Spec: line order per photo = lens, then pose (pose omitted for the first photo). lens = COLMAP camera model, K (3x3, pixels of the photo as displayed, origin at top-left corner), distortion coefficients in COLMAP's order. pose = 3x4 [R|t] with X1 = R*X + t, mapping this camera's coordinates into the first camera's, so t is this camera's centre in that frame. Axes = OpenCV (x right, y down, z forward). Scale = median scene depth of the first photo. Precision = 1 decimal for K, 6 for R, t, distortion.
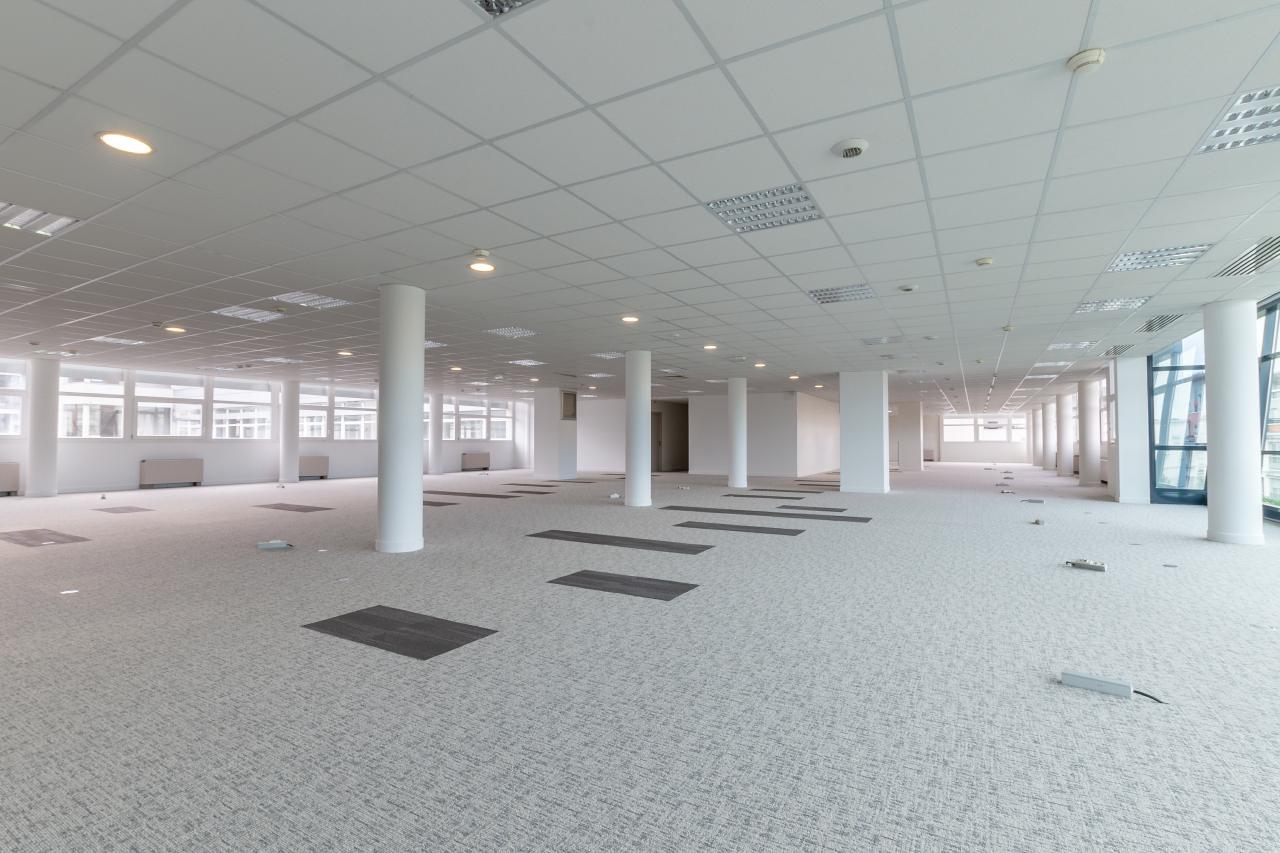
lens RADIAL K [[588.5, 0, 640.0], [0, 588.5, 426.5], [0, 0, 1]] dist [-0.021180, 0.000036]
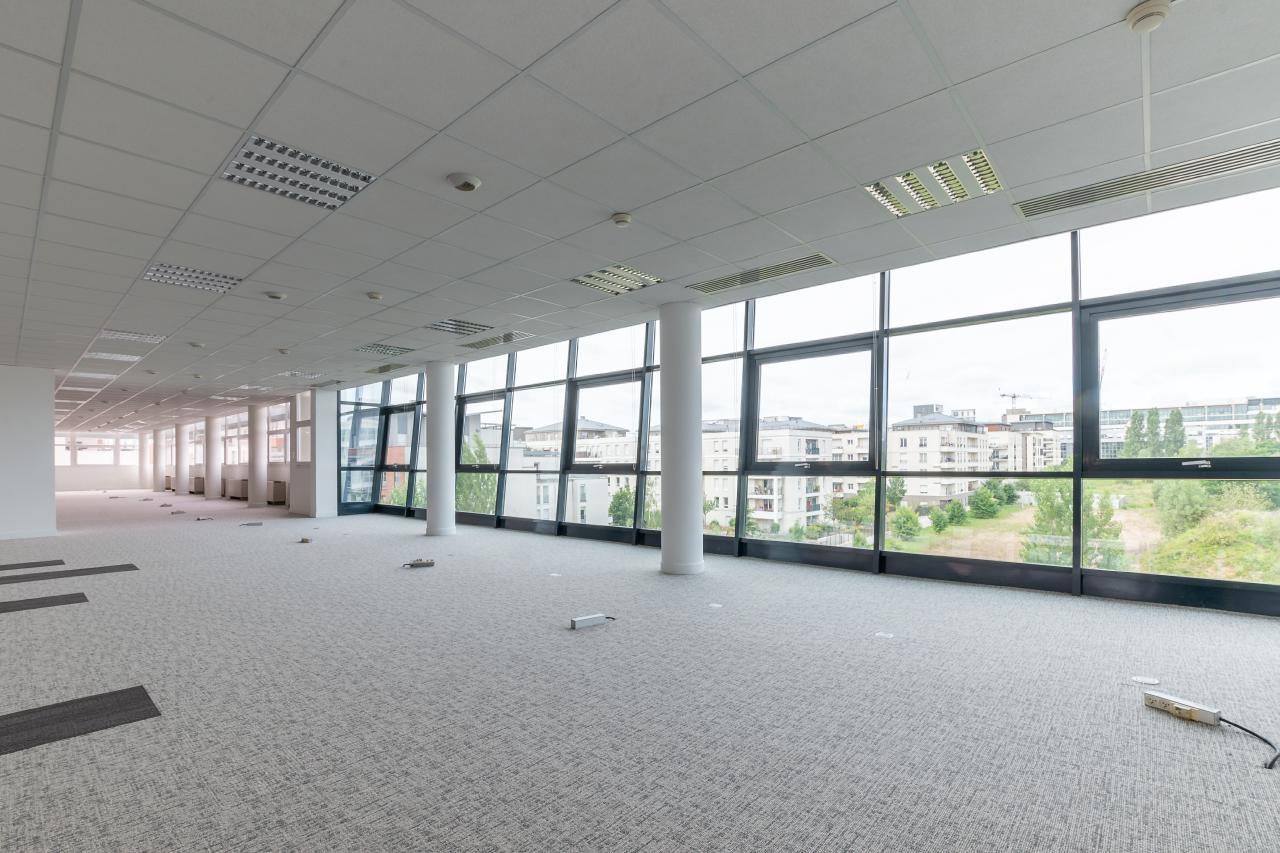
lens RADIAL K [[586.4, 0, 664.7], [0, 586.4, 461.7], [0, 0, 1]] dist [-0.023431, -0.000236]
pose [[0.189962, -0.003434, 0.981785, -0.328369], [-0.017112, 0.999830, 0.006808, 0.005049], [-0.981642, -0.018093, 0.189871, 0.248267]]
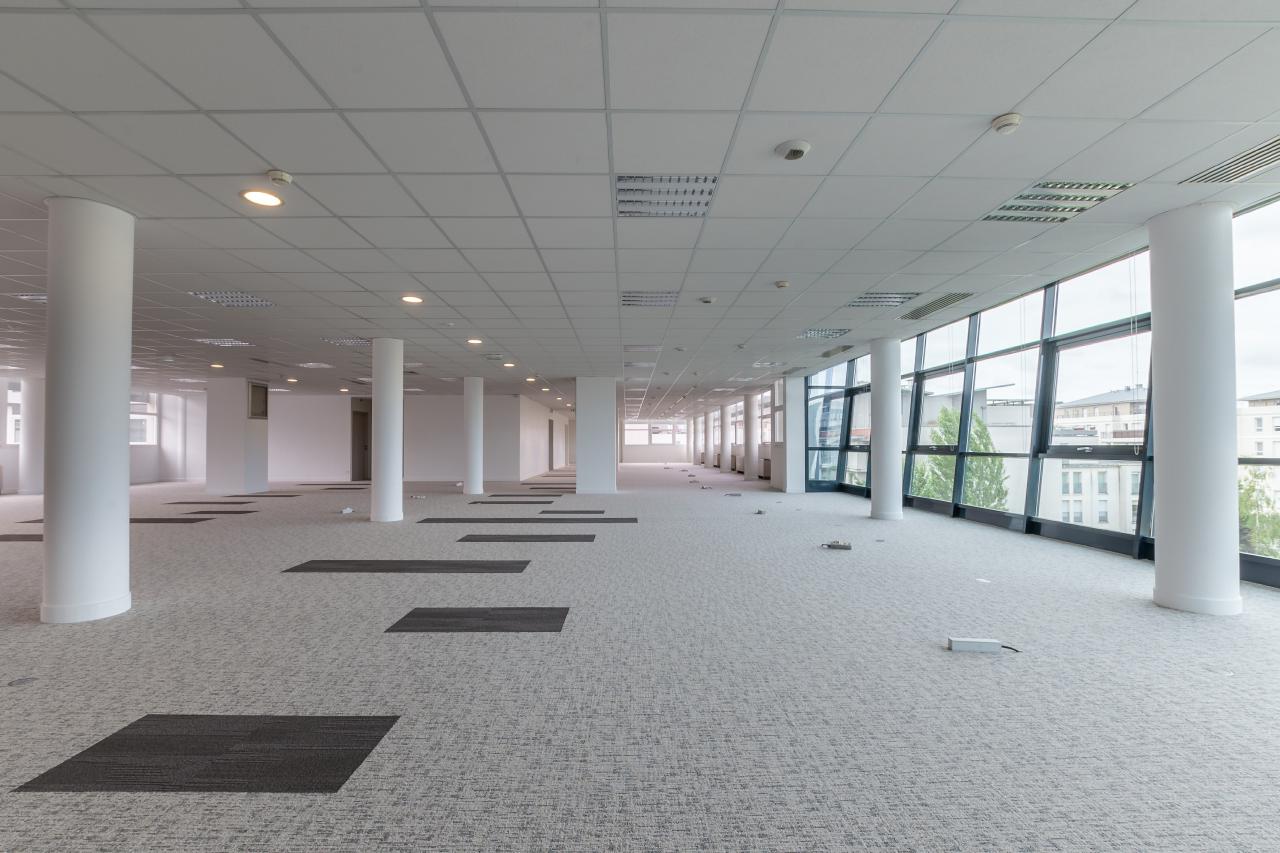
lens RADIAL K [[588.3, 0, 633.5], [0, 588.3, 434.1], [0, 0, 1]] dist [-0.022782, 0.000542]
pose [[0.863421, 0.005236, 0.504457, -0.208467], [-0.008772, 0.999951, 0.004636, 0.003376], [-0.504408, -0.008428, 0.863424, 0.152004]]
